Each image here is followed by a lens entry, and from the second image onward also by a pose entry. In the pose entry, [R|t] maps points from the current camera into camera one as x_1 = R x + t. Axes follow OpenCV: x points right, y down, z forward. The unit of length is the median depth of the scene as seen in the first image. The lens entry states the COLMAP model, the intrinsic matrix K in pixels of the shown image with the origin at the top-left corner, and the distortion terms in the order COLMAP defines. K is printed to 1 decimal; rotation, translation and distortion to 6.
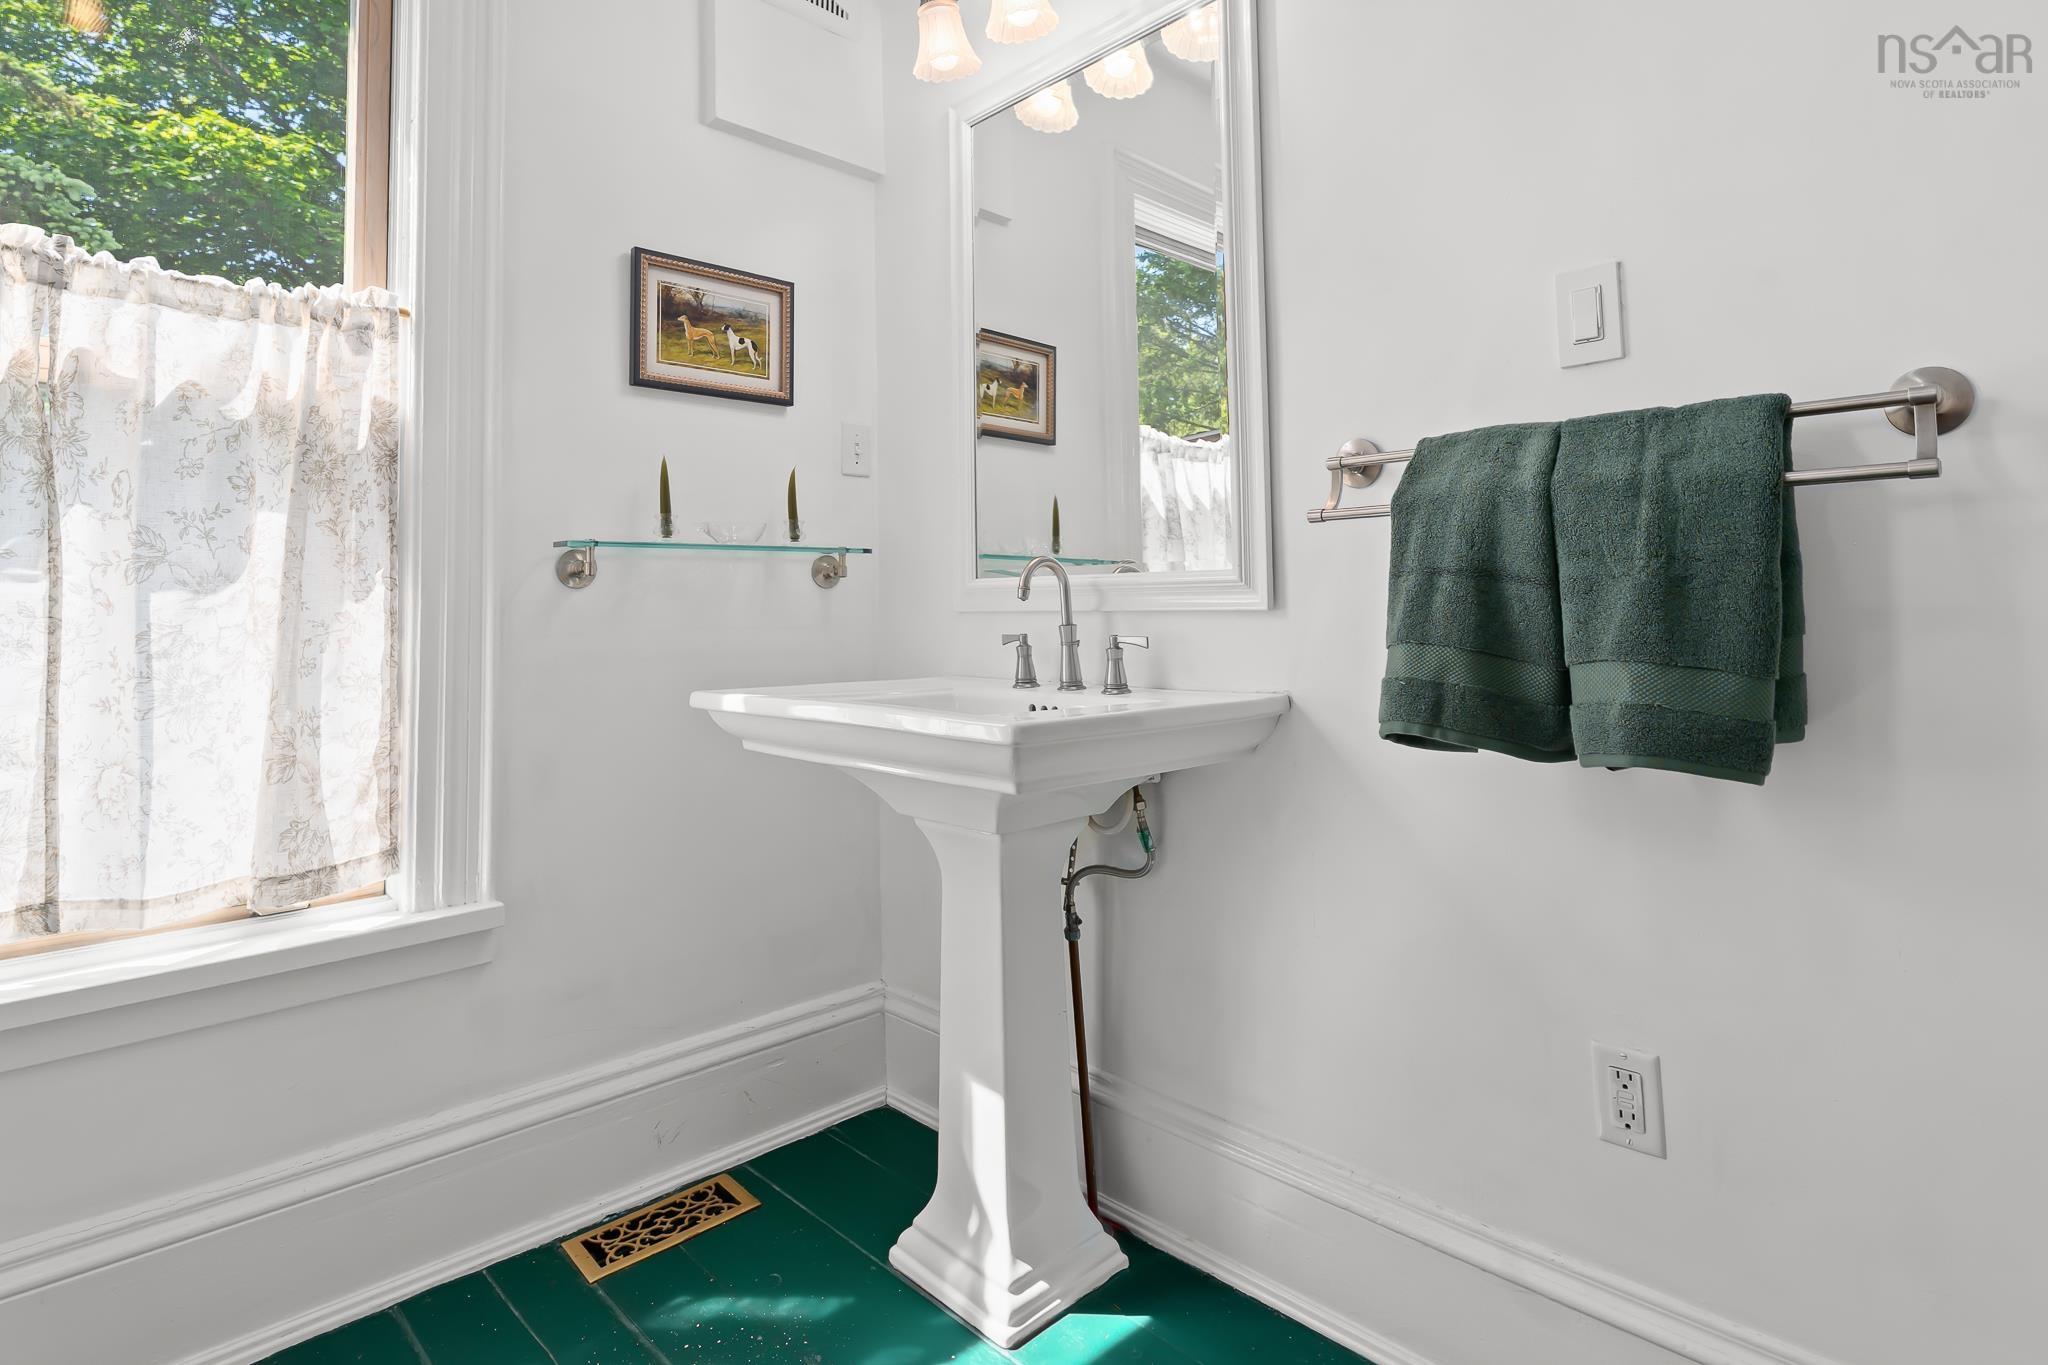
lens RADIAL K [[1047.0, 0, 1022.2], [0, 1047.0, 549.8], [0, 0, 1]] dist [-0.005050, -0.001552]
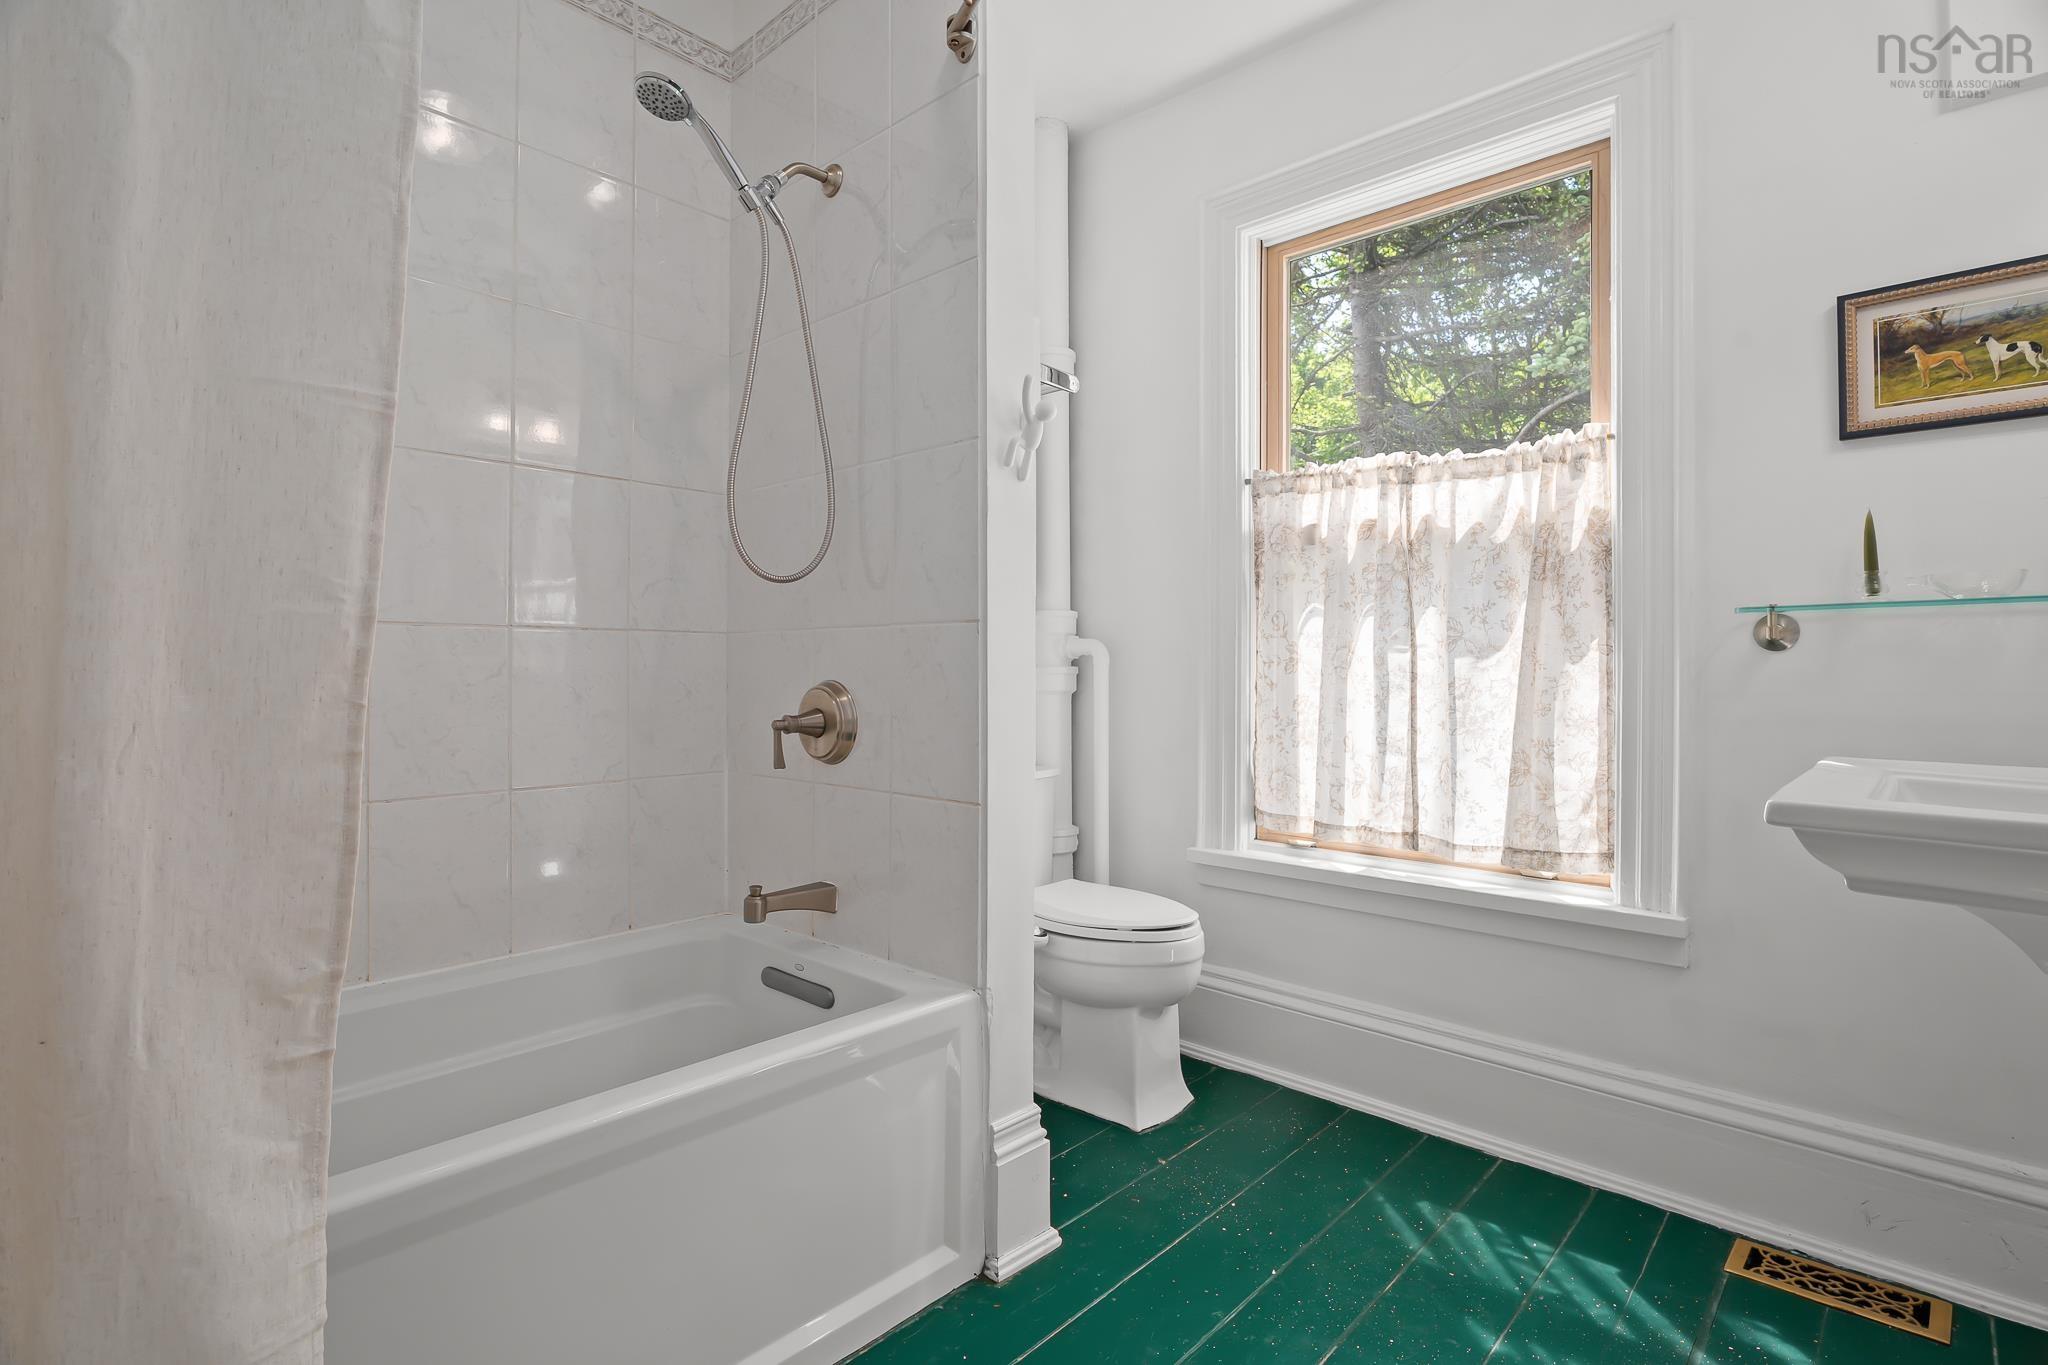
lens RADIAL K [[974.9, 0, 1024.3], [0, 974.9, 675.8], [0, 0, 1]] dist [-0.001840, 0.000607]
pose [[0.049104, 0.011574, -0.998727, 0.586700], [0.046272, 0.998833, 0.013851, 0.014822], [0.997721, -0.046894, 0.048512, 0.227185]]
